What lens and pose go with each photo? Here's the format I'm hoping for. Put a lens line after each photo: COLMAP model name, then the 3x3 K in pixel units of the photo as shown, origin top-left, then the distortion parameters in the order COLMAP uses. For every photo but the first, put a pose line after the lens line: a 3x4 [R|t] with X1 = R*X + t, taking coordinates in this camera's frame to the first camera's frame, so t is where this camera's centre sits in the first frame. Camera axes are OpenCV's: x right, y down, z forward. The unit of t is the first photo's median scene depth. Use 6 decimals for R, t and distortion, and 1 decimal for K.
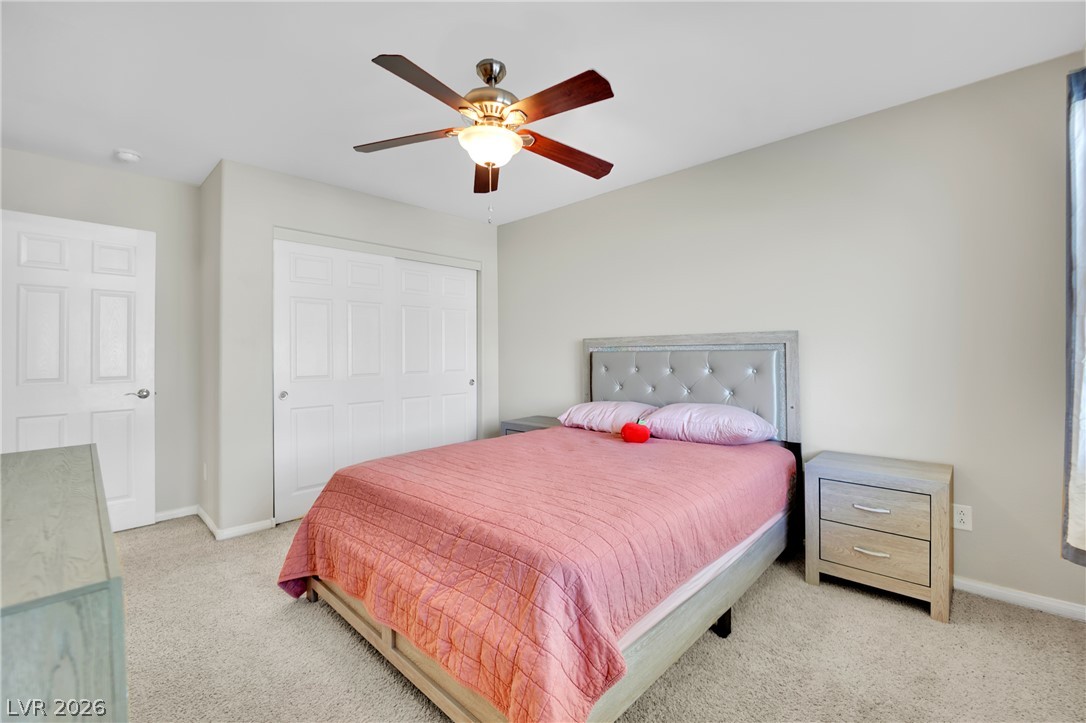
lens RADIAL K [[454.7, 0, 537.0], [0, 454.7, 355.9], [0, 0, 1]] dist [-0.003704, -0.000254]
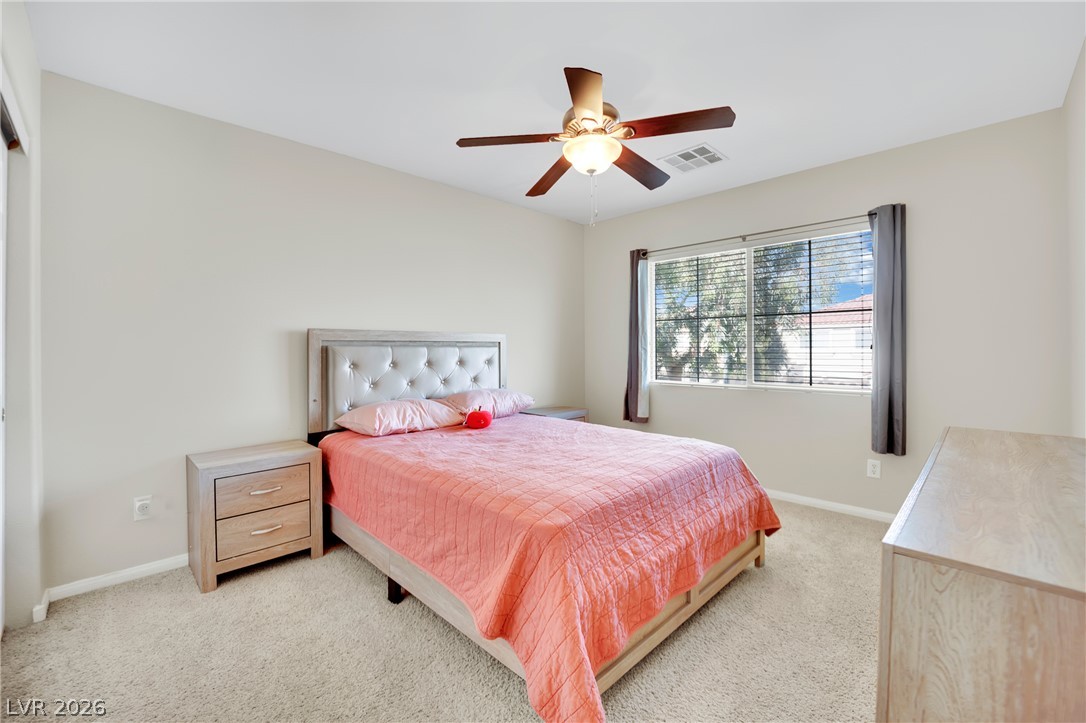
lens RADIAL K [[454.7, 0, 537.0], [0, 454.7, 359.4], [0, 0, 1]] dist [-0.003704, -0.000254]
pose [[0.025267, -0.017104, 0.999534, -0.778803], [0.002088, 0.999852, 0.017057, 0.002186], [-0.999679, 0.001656, 0.025299, 0.719014]]
